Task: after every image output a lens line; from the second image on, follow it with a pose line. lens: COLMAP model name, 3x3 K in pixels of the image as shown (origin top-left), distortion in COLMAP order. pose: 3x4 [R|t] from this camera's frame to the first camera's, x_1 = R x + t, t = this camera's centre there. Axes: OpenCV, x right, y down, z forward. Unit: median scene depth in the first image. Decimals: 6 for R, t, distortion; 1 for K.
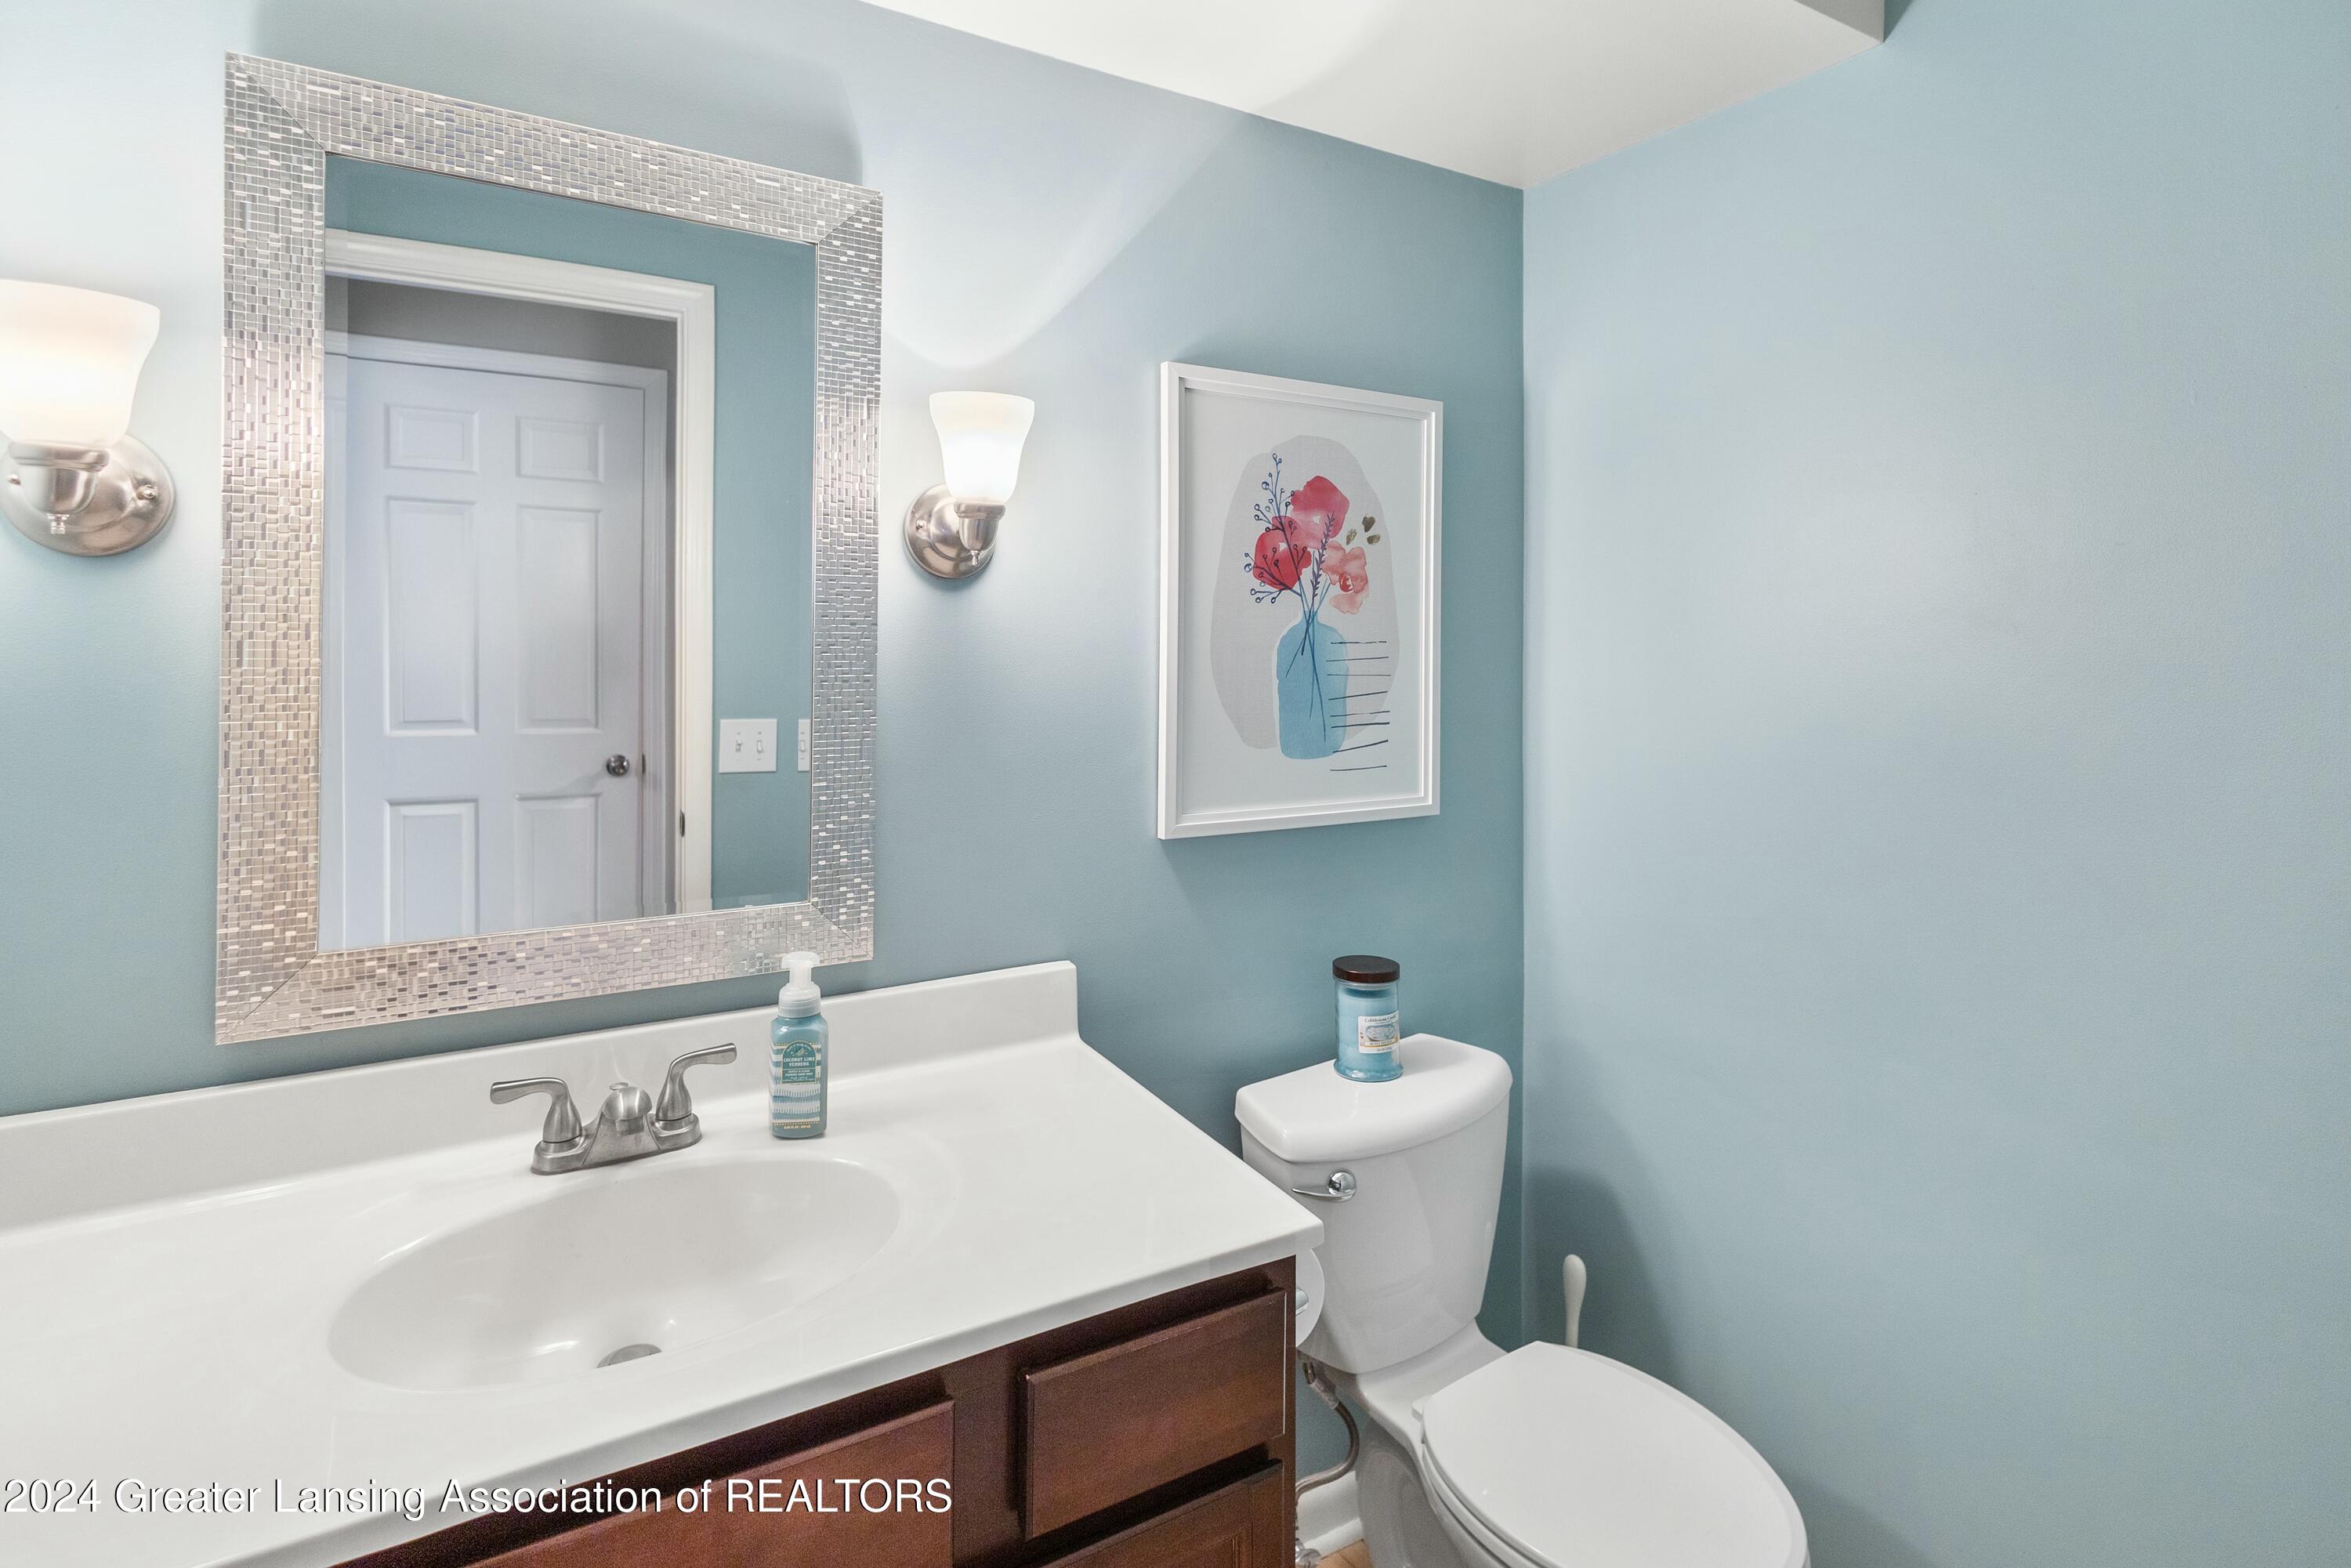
lens RADIAL K [[1132.3, 0, 1180.8], [0, 1132.3, 680.5], [0, 0, 1]] dist [0.011796, -0.001809]
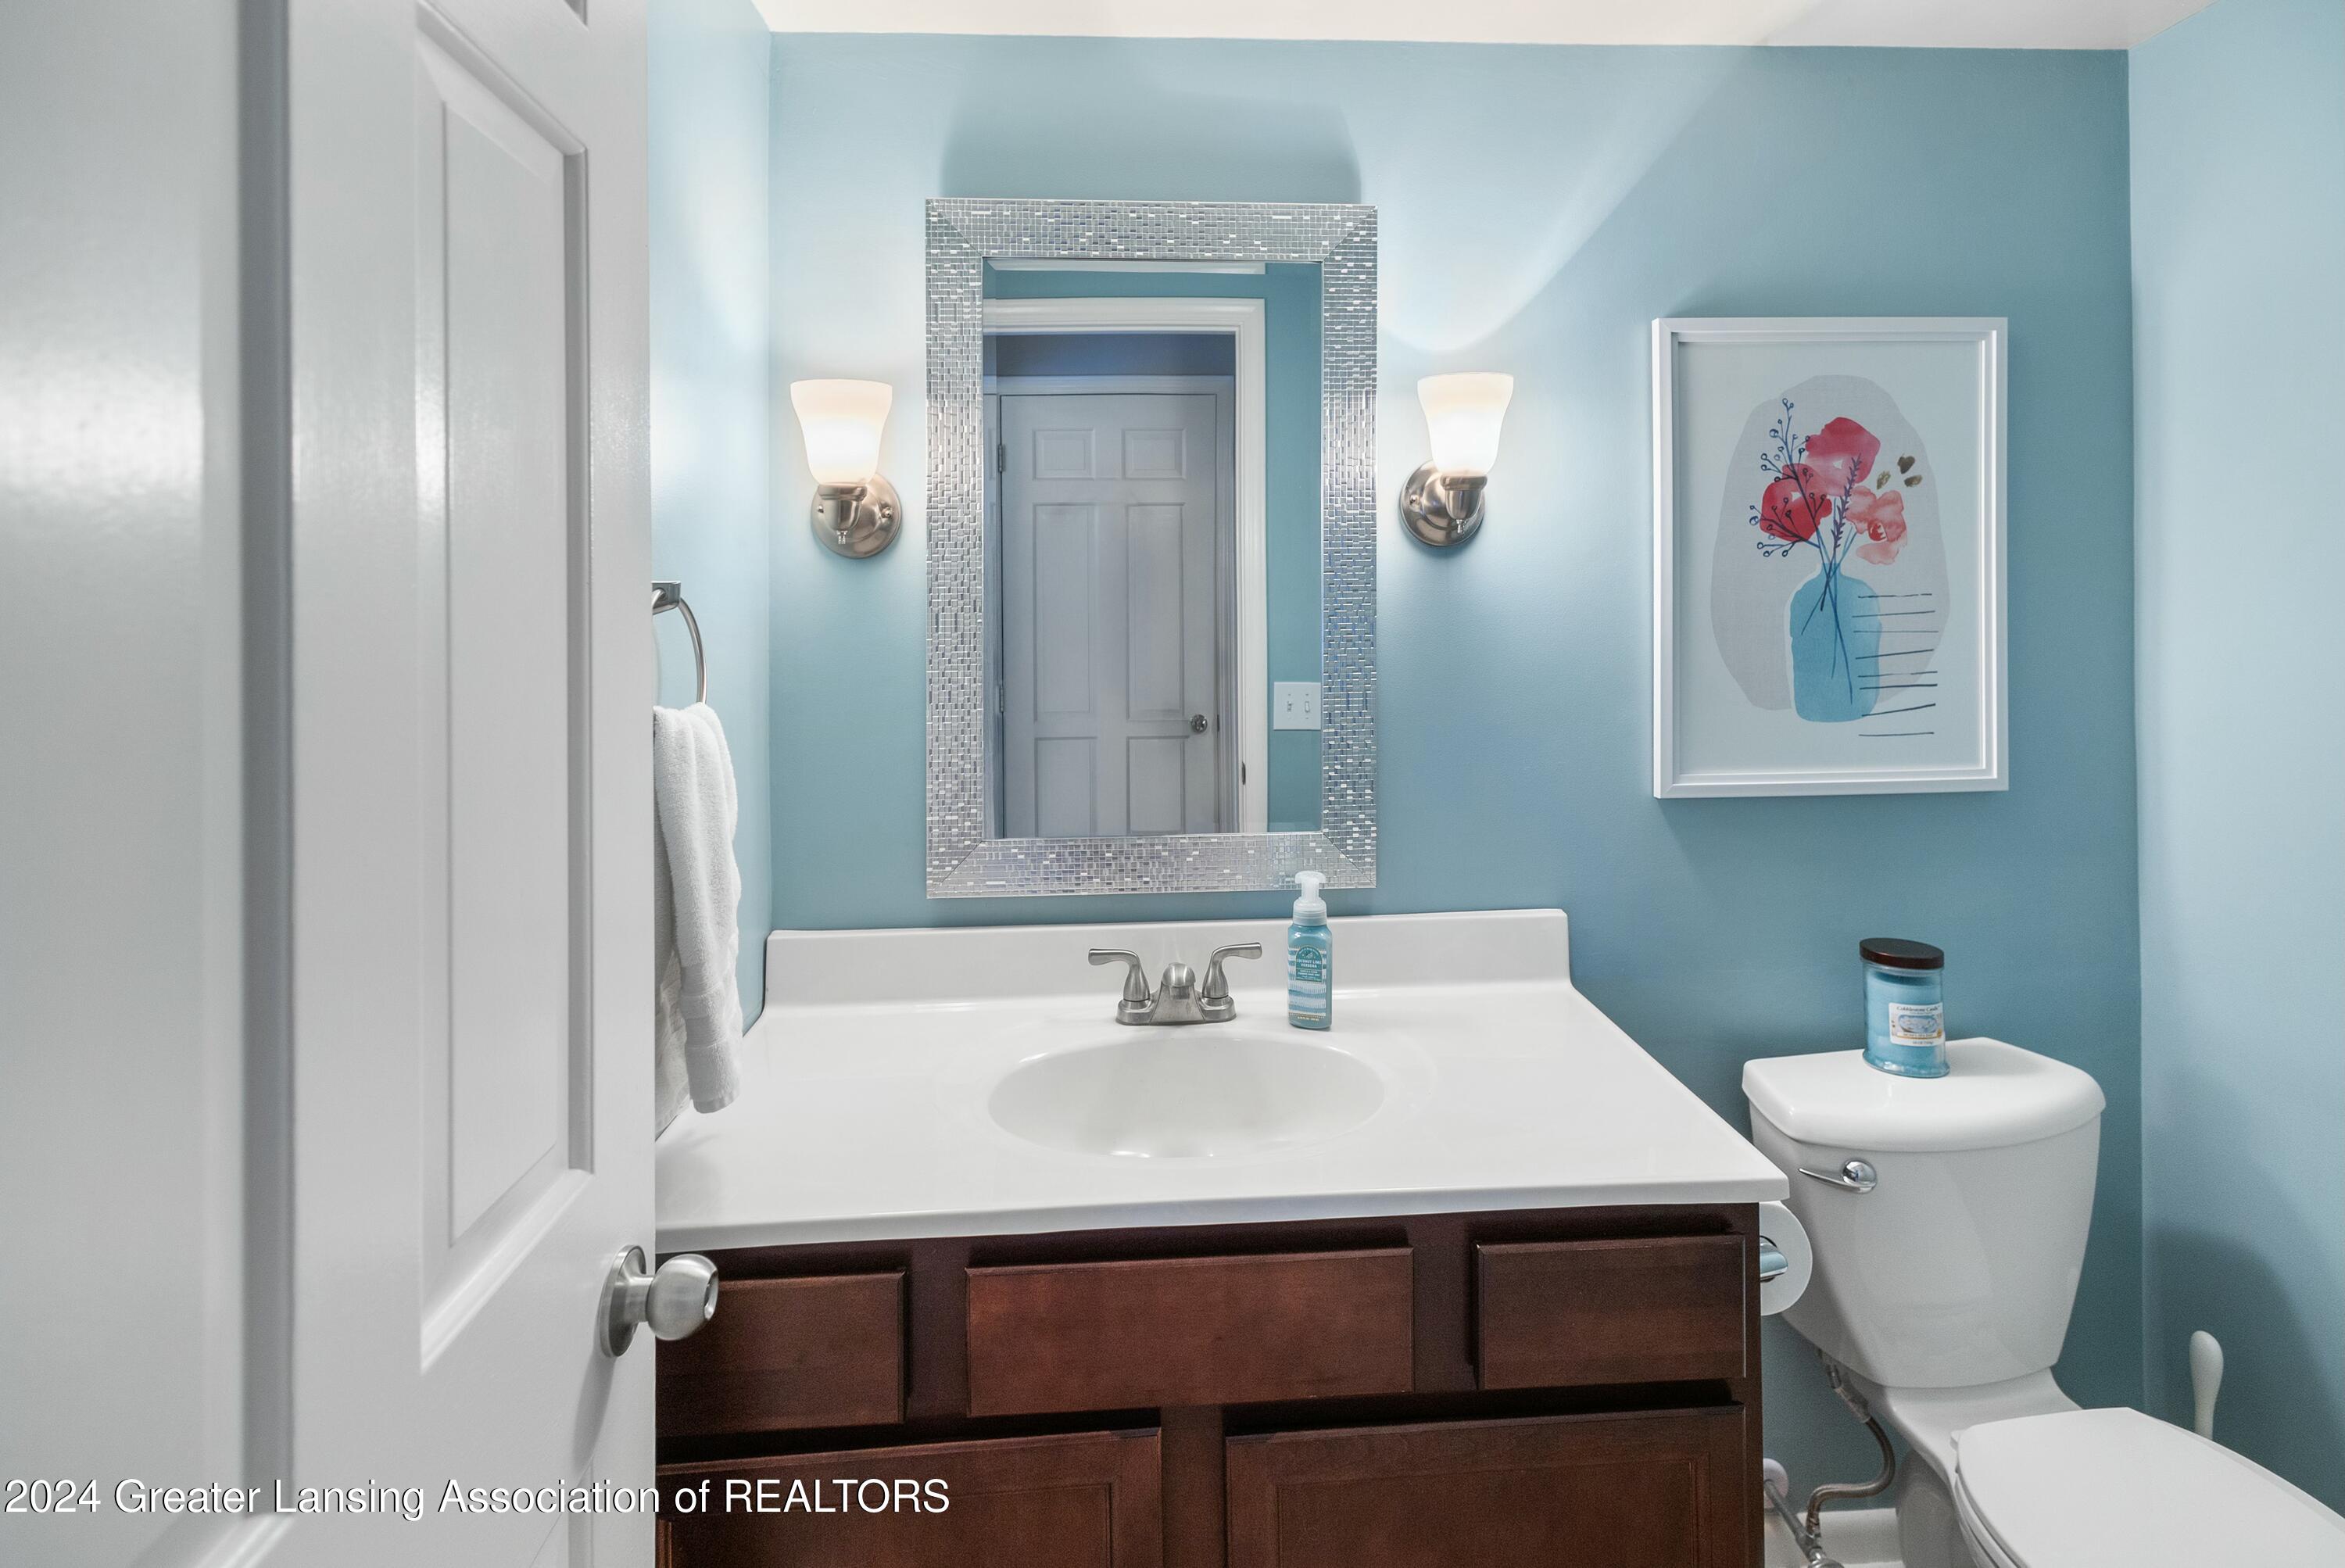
lens RADIAL K [[1129.5, 0, 1177.8], [0, 1129.5, 680.7], [0, 0, 1]] dist [0.011796, -0.001809]
pose [[0.883030, 0.009737, -0.469215, 0.087559], [0.001717, 0.999711, 0.023977, 0.013605], [0.469313, -0.021978, 0.882758, -0.089315]]
